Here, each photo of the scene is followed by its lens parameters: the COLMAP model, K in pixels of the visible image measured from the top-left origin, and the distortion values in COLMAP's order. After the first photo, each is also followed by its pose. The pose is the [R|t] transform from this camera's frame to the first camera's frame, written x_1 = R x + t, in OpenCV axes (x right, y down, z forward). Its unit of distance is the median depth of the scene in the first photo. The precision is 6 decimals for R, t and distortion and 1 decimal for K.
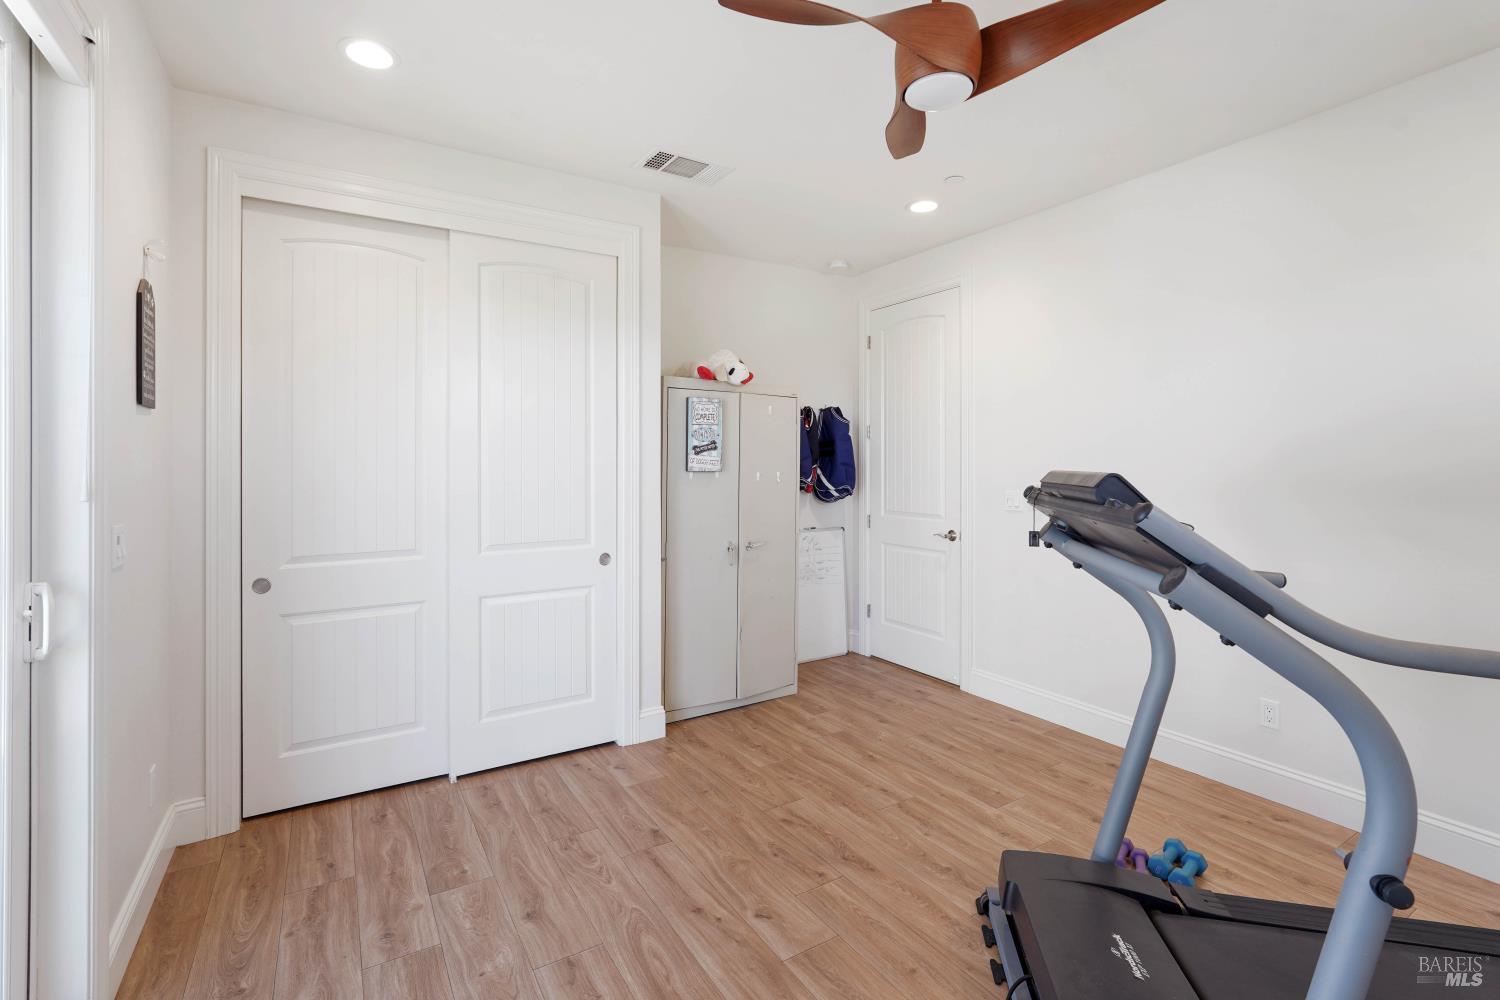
lens RADIAL K [[672.0, 0, 766.4], [0, 672.0, 443.9], [0, 0, 1]] dist [-0.012287, 0.007256]
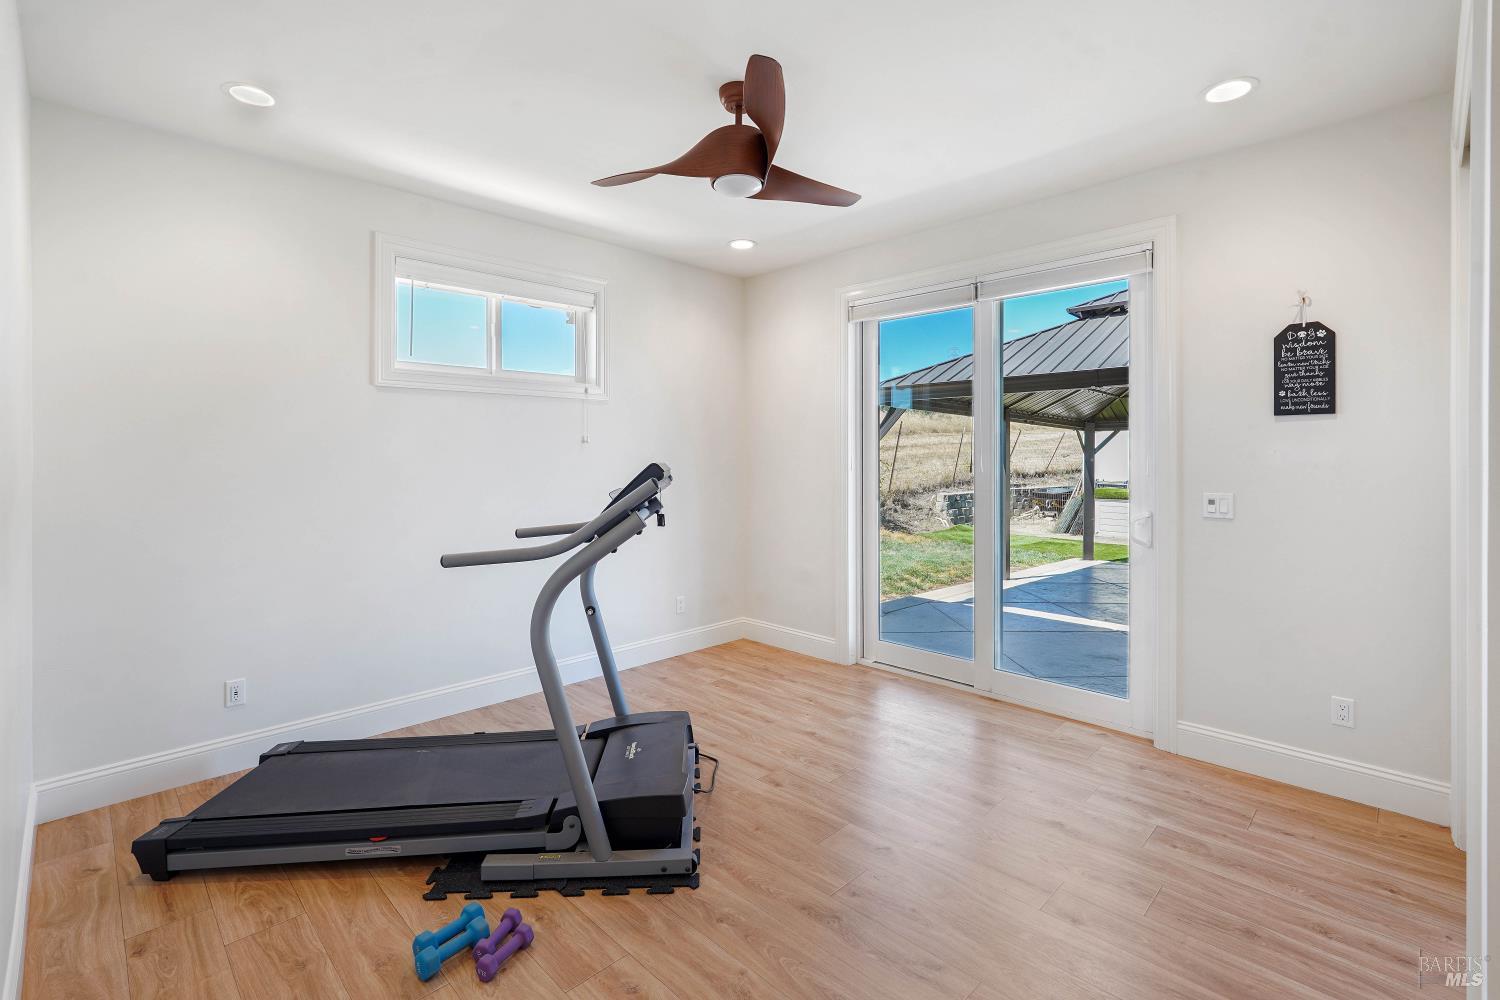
lens RADIAL K [[672.0, 0, 750.7], [0, 672.0, 488.5], [0, 0, 1]] dist [-0.012287, 0.007256]
pose [[-0.976500, 0.012853, -0.215134, 0.440525], [0.008715, 0.999759, 0.020172, 0.050820], [0.215341, 0.017824, -0.976376, 1.974090]]
